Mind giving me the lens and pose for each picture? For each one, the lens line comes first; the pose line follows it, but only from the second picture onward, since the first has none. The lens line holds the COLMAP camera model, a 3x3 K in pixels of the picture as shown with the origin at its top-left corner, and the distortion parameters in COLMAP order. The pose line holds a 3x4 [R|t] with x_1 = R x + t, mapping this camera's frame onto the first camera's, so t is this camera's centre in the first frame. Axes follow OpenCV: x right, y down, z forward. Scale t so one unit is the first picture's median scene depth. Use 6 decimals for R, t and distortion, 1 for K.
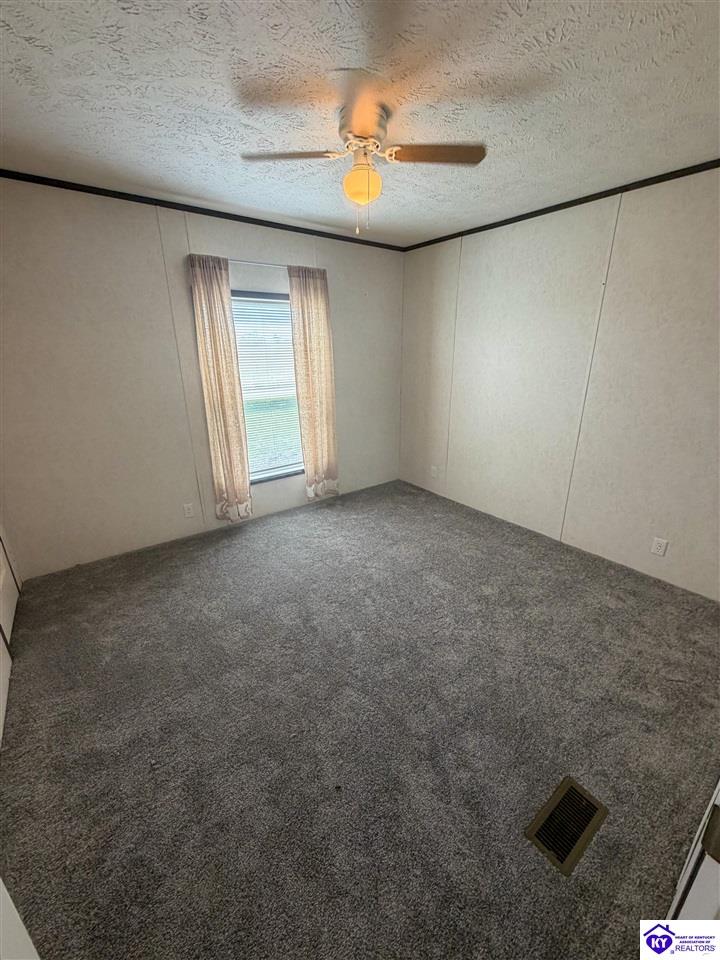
lens RADIAL K [[383.7, 0, 360.0], [0, 383.7, 480.0], [0, 0, 1]] dist [0.000806, -0.000096]
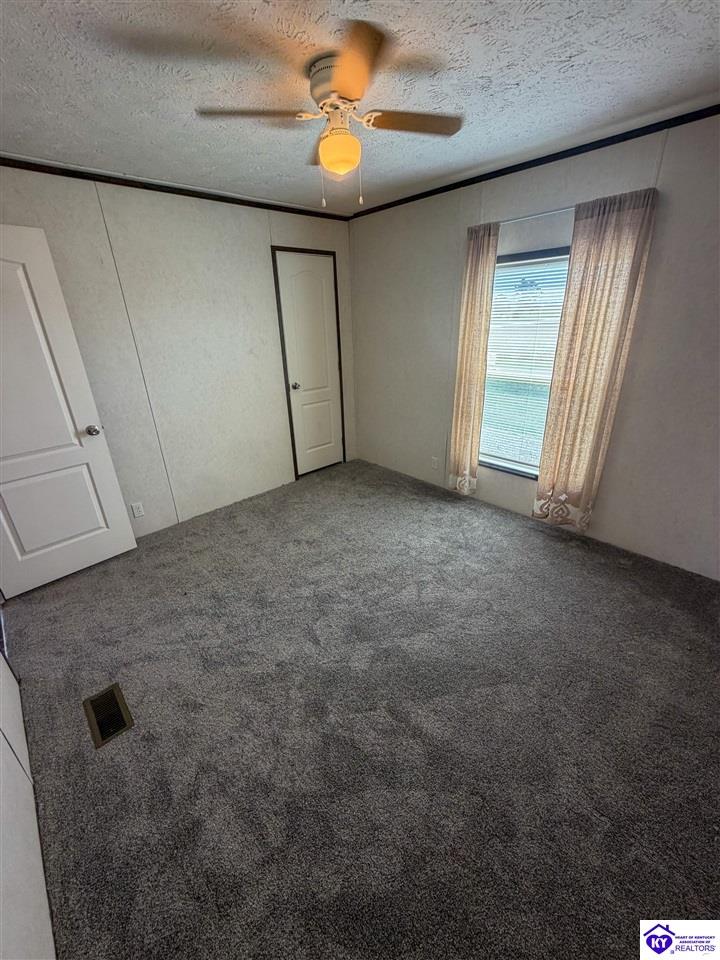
lens RADIAL K [[383.7, 0, 360.0], [0, 383.7, 480.0], [0, 0, 1]] dist [0.000806, -0.000096]
pose [[0.113515, 0.398015, -0.910329, 0.626276], [-0.295738, 0.888255, 0.351487, -0.222542], [0.948501, 0.229320, 0.218538, 0.555411]]
